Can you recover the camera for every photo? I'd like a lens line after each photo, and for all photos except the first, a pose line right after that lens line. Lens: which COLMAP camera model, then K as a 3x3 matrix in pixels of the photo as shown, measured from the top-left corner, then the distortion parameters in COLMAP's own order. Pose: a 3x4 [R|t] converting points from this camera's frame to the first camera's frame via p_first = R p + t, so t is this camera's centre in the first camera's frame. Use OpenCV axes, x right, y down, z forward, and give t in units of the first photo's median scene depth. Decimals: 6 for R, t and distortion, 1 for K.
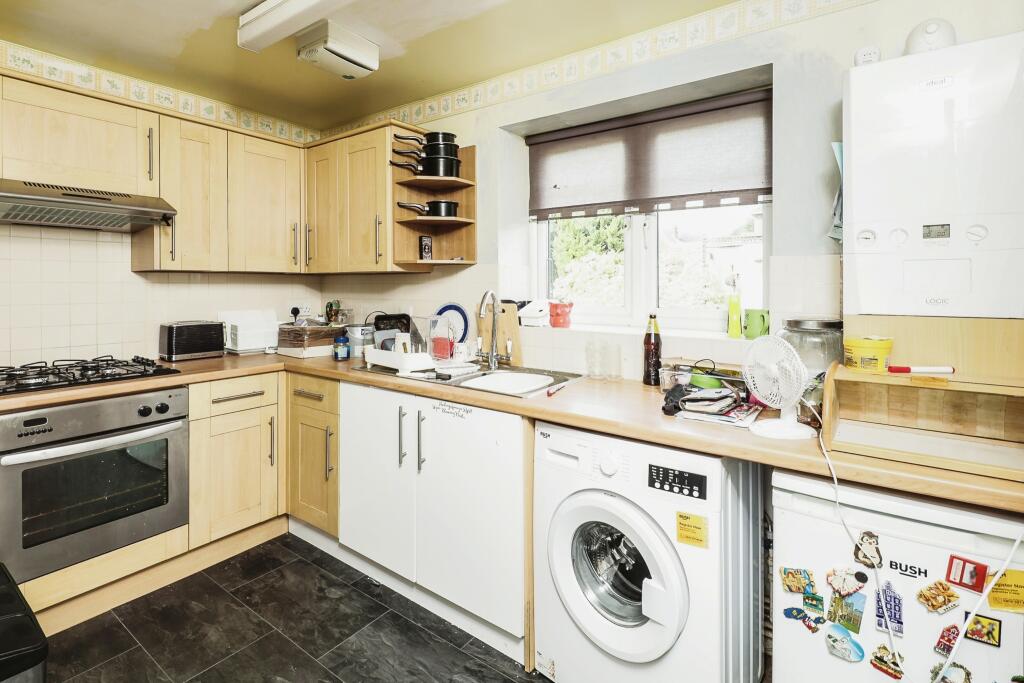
lens RADIAL K [[496.6, 0, 505.5], [0, 496.6, 340.2], [0, 0, 1]] dist [0.016780, -0.007699]
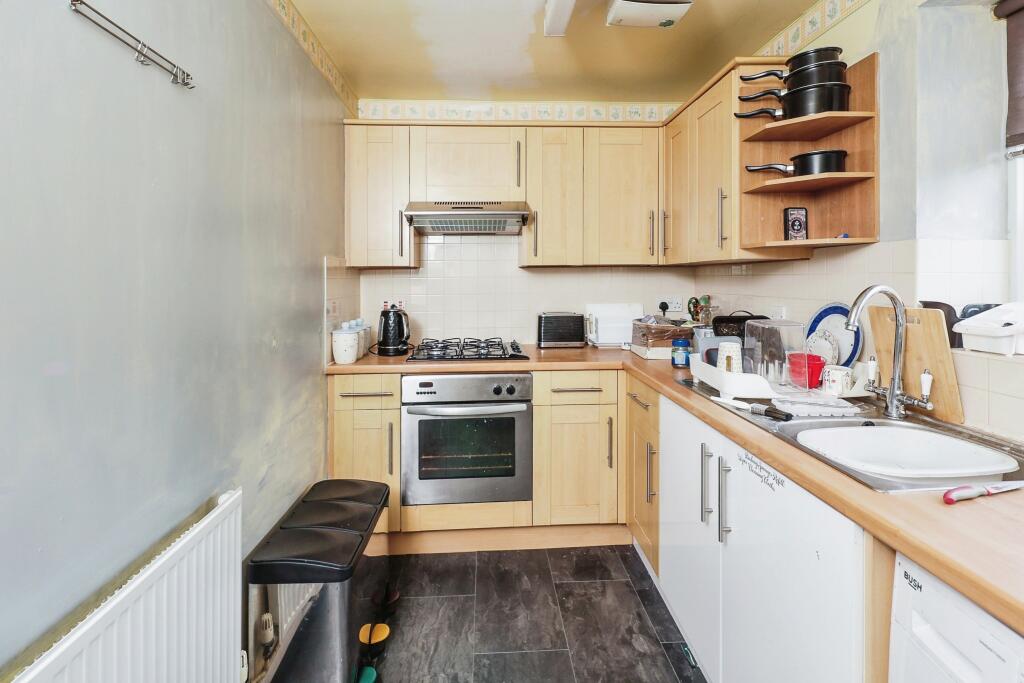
lens RADIAL K [[496.6, 0, 509.9], [0, 496.6, 308.9], [0, 0, 1]] dist [0.016780, -0.007699]
pose [[0.626087, 0.042639, -0.778586, 0.149724], [-0.076105, 0.997078, -0.006594, -0.032474], [0.776030, 0.063382, 0.627503, 0.267440]]
